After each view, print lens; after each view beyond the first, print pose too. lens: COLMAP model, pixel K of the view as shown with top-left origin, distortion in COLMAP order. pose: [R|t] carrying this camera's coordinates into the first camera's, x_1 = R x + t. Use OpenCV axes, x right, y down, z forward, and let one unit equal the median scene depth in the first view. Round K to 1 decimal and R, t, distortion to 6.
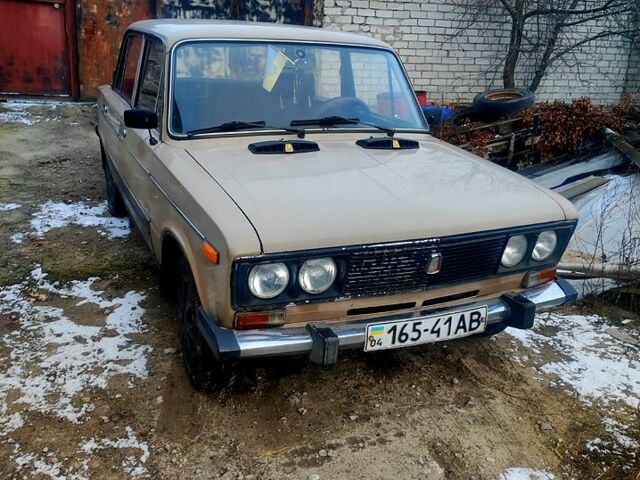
lens RADIAL K [[584.0, 0, 320.0], [0, 584.0, 240.0], [0, 0, 1]] dist [0.003918, -0.061270]
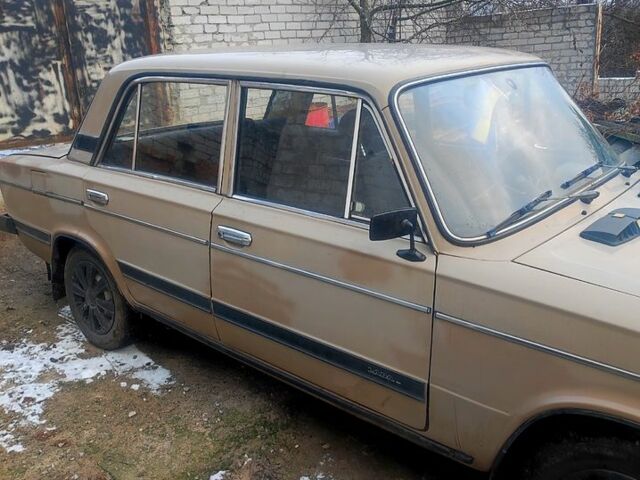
lens RADIAL K [[584.0, 0, 320.0], [0, 584.0, 240.0], [0, 0, 1]] dist [0.003918, -0.061270]
pose [[0.892356, -0.212692, 0.398073, -0.204013], [0.211495, 0.976224, 0.047494, -0.078247], [-0.398711, 0.041809, 0.916123, 0.156566]]
